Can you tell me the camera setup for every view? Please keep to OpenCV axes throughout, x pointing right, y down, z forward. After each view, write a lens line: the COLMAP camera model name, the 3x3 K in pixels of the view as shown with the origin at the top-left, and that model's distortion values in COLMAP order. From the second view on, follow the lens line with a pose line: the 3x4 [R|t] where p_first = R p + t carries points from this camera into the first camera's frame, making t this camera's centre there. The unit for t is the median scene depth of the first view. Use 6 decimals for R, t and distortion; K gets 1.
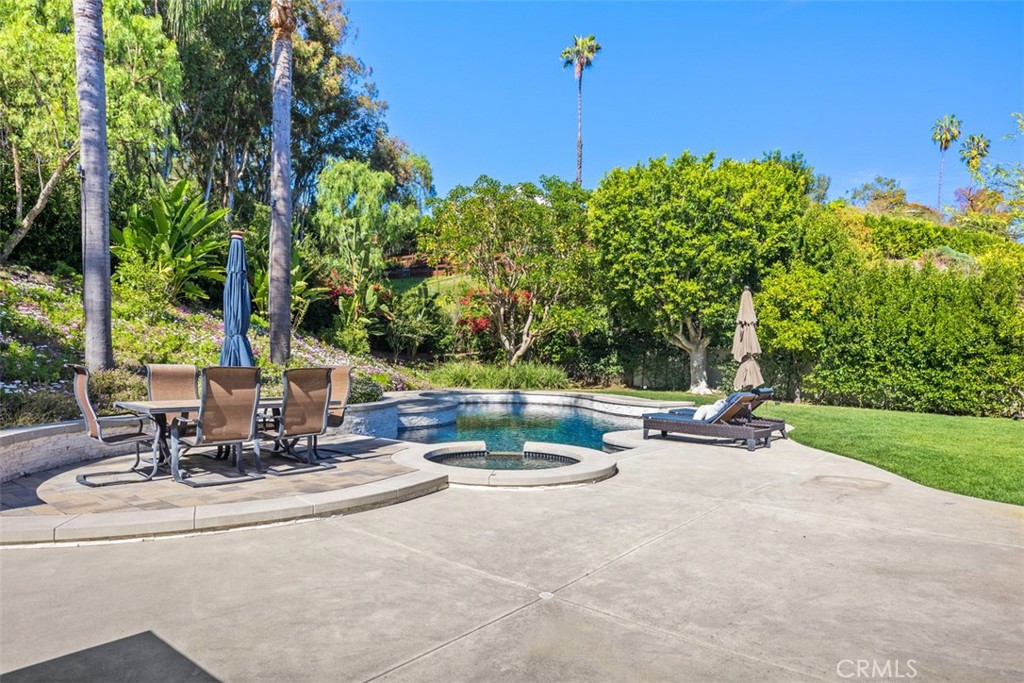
lens RADIAL K [[622.9, 0, 521.5], [0, 622.9, 393.8], [0, 0, 1]] dist [0.004341, 0.000832]
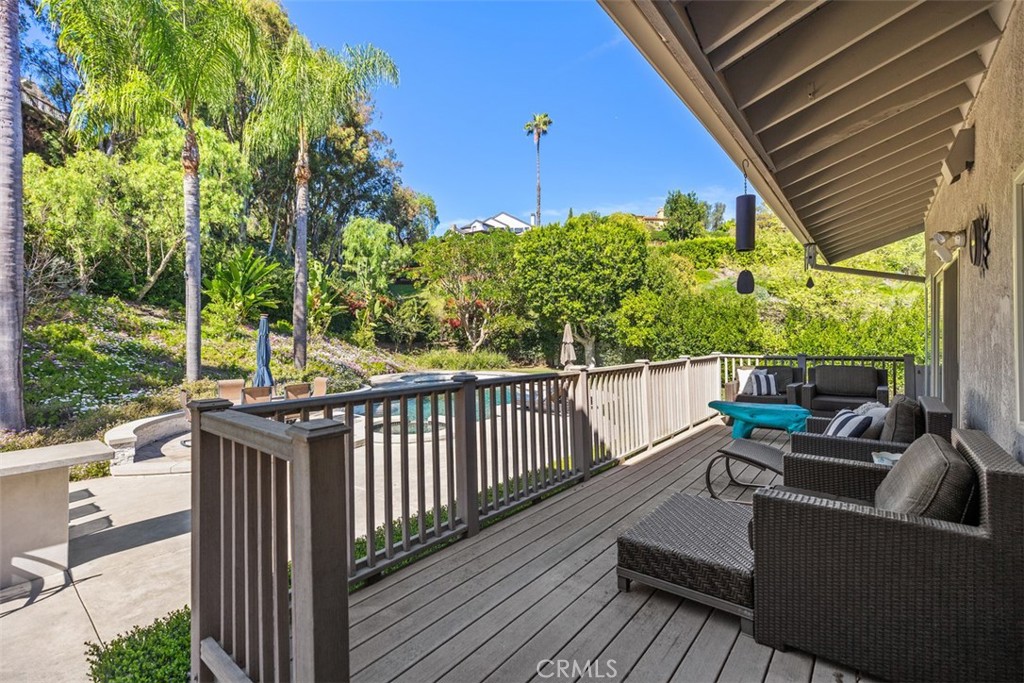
lens RADIAL K [[463.3, 0, 510.9], [0, 463.3, 339.7], [0, 0, 1]] dist [-0.001711, 0.000105]
pose [[0.999912, -0.013239, 0.000103, 0.087636], [0.013229, 0.998819, -0.046743, -0.027479], [0.000516, 0.046740, 0.998907, -0.124377]]
